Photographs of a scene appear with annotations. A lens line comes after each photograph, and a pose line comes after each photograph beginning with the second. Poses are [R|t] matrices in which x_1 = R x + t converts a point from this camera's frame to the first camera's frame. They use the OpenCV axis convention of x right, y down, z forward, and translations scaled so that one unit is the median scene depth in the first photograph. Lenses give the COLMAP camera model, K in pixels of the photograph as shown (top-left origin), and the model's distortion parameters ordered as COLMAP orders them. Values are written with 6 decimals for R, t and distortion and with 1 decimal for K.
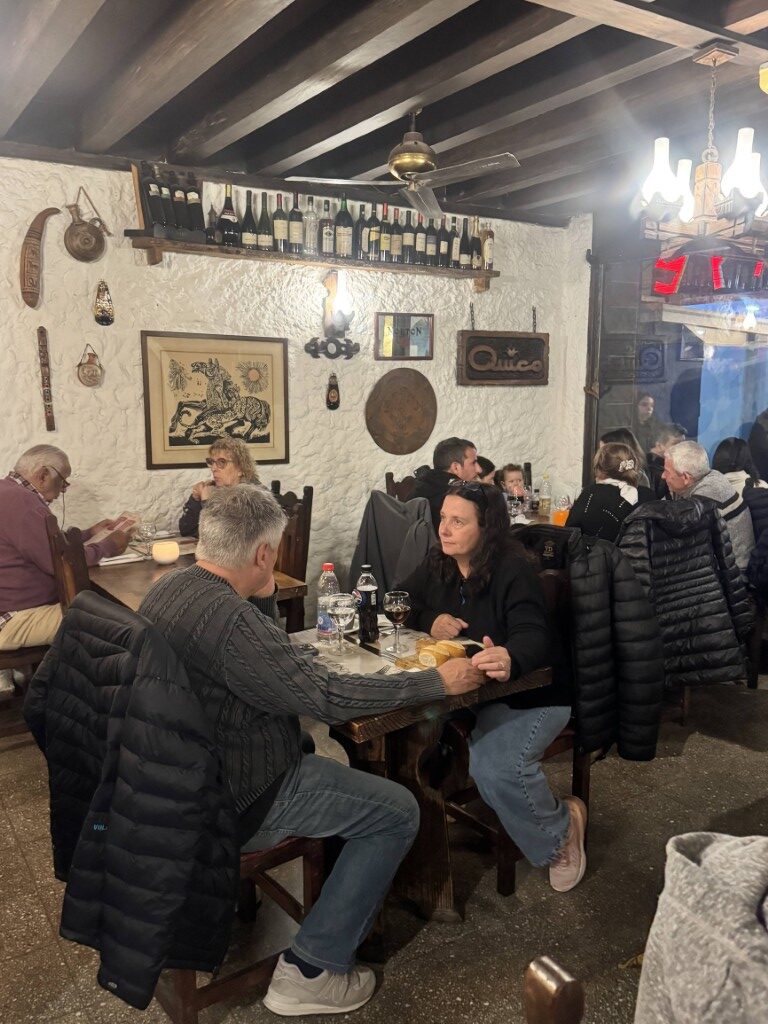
lens RADIAL K [[832.2, 0, 381.4], [0, 832.2, 506.1], [0, 0, 1]] dist [0.058080, -0.088759]
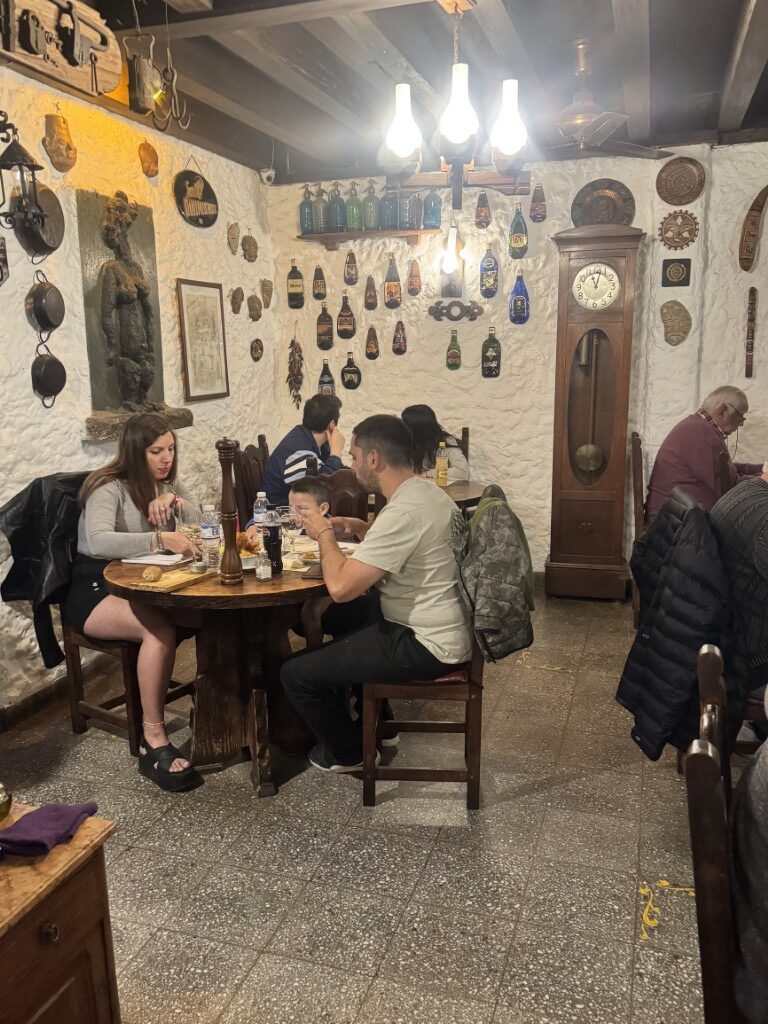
lens RADIAL K [[832.2, 0, 388.0], [0, 832.2, 515.0], [0, 0, 1]] dist [0.058080, -0.088759]
pose [[0.633794, 0.150961, -0.758628, 0.227806], [-0.103951, 0.988497, 0.109858, 0.026363], [0.766485, 0.009233, 0.642196, -0.149966]]
